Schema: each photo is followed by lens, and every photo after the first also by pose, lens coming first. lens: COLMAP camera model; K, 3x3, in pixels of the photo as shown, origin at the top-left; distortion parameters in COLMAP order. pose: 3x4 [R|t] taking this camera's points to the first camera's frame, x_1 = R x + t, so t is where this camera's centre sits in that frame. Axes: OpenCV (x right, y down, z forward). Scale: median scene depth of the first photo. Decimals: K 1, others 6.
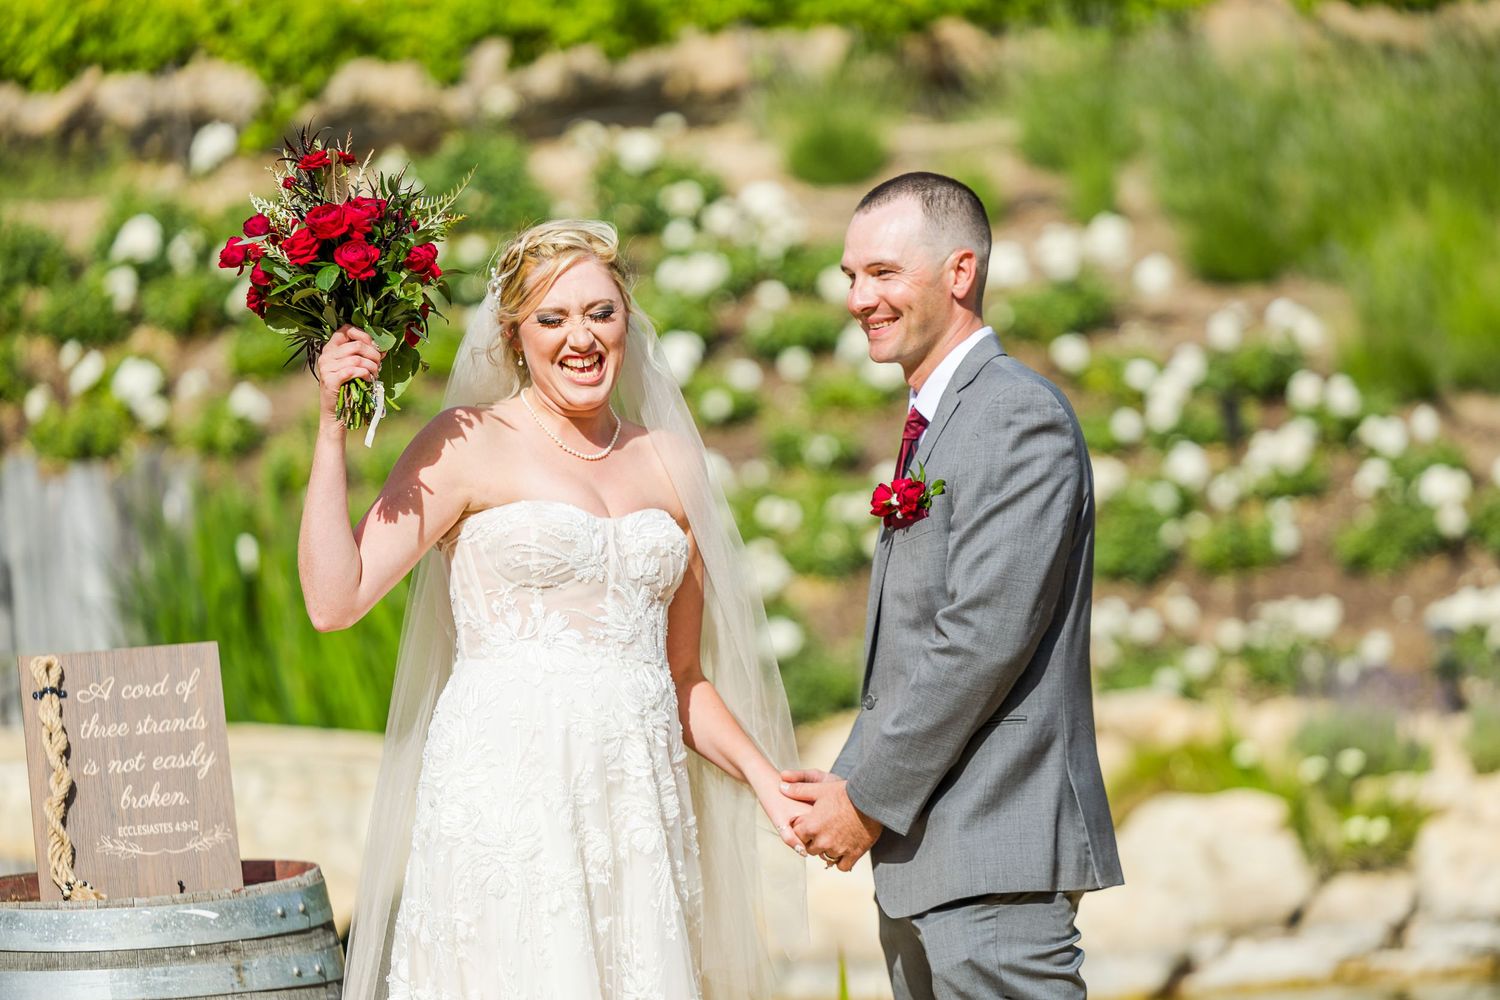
lens RADIAL K [[6396.6, 0, 750.0], [0, 6396.6, 500.0], [0, 0, 1]] dist [-0.228762, 4.776338]
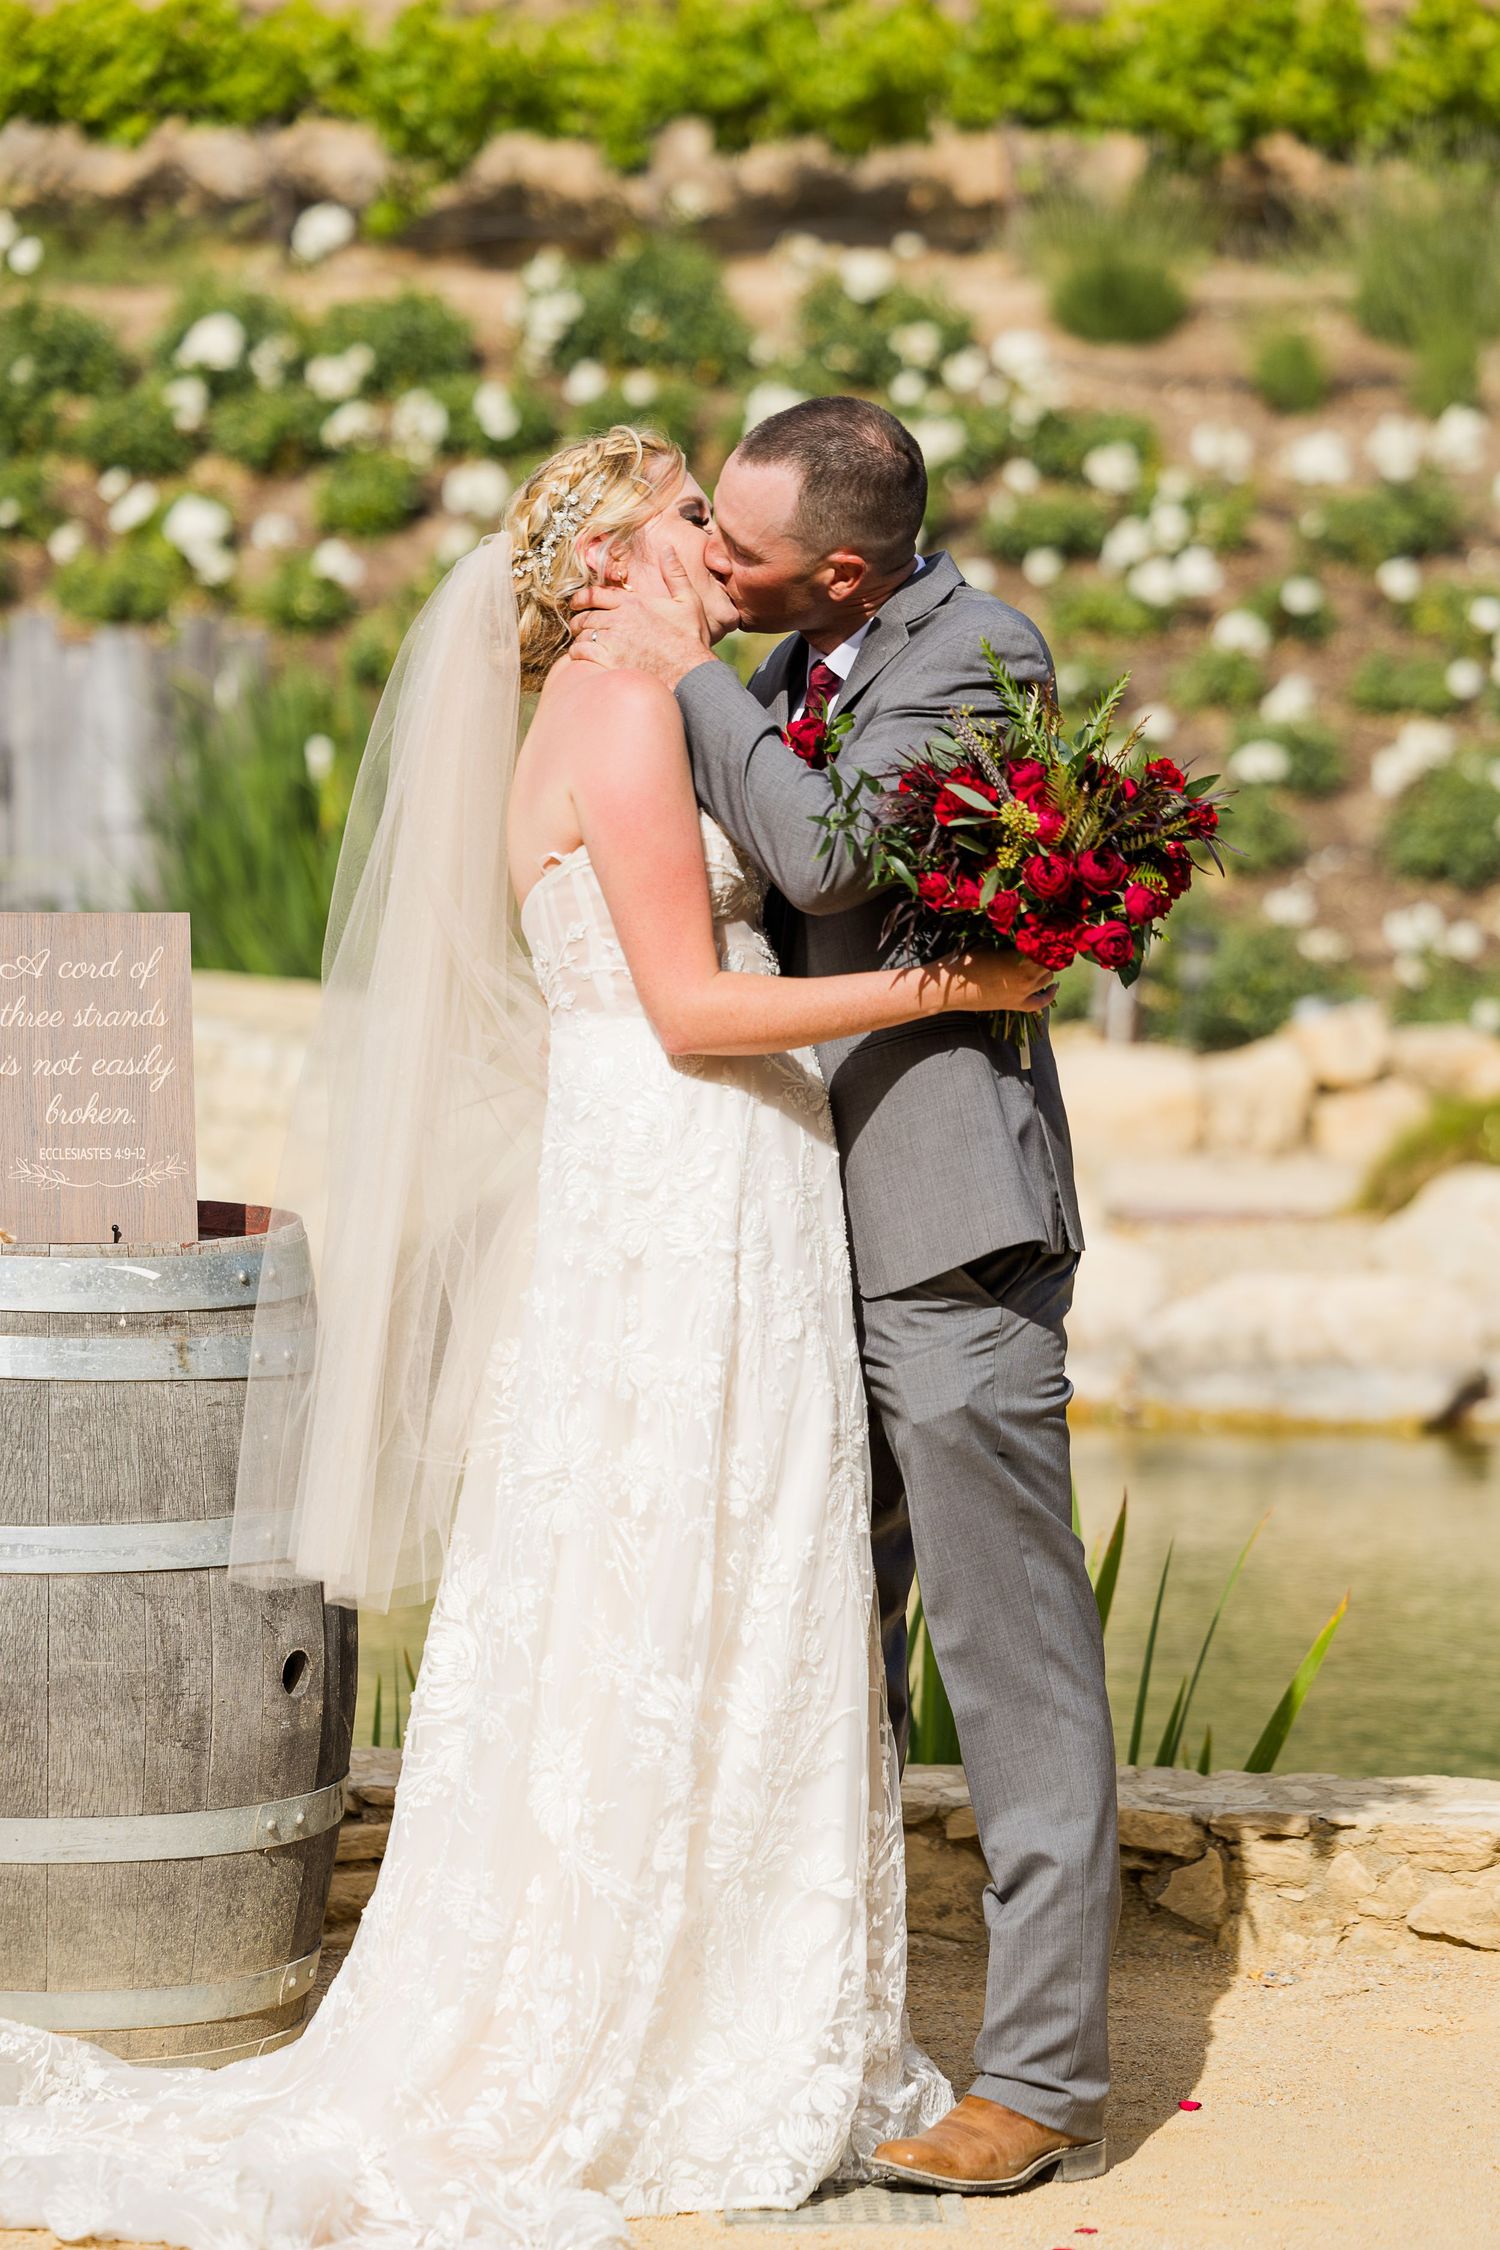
lens RADIAL K [[8114.2, 0, 750.0], [0, 8114.2, 1125.0], [0, 0, 1]] dist [-0.047685, -1.245624]
pose [[0.996556, 0.078469, -0.026822, 0.003342], [-0.076998, 0.995670, 0.052081, -0.002542], [0.030793, -0.049836, 0.998283, 0.013825]]
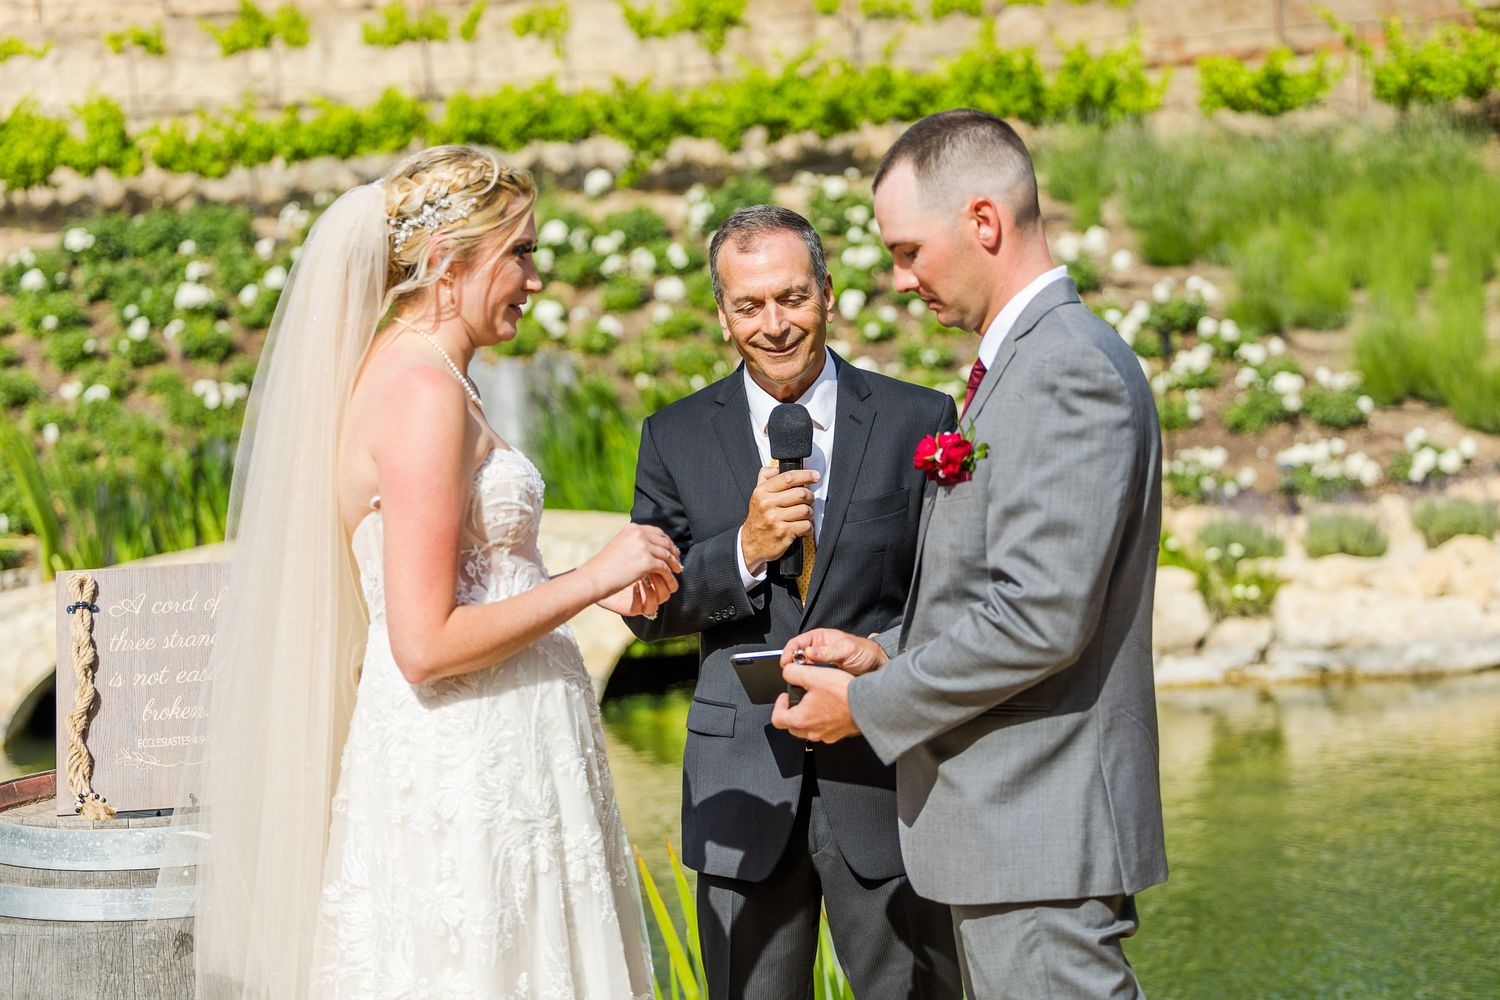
lens RADIAL K [[3002.1, 0, 750.0], [0, 3002.1, 500.0], [0, 0, 1]] dist [0.066149, 0.193164]
pose [[0.998229, 0.017853, -0.056746, 0.009125], [-0.015396, 0.998937, 0.043440, -0.003492], [0.057462, -0.042490, 0.997443, 0.164151]]
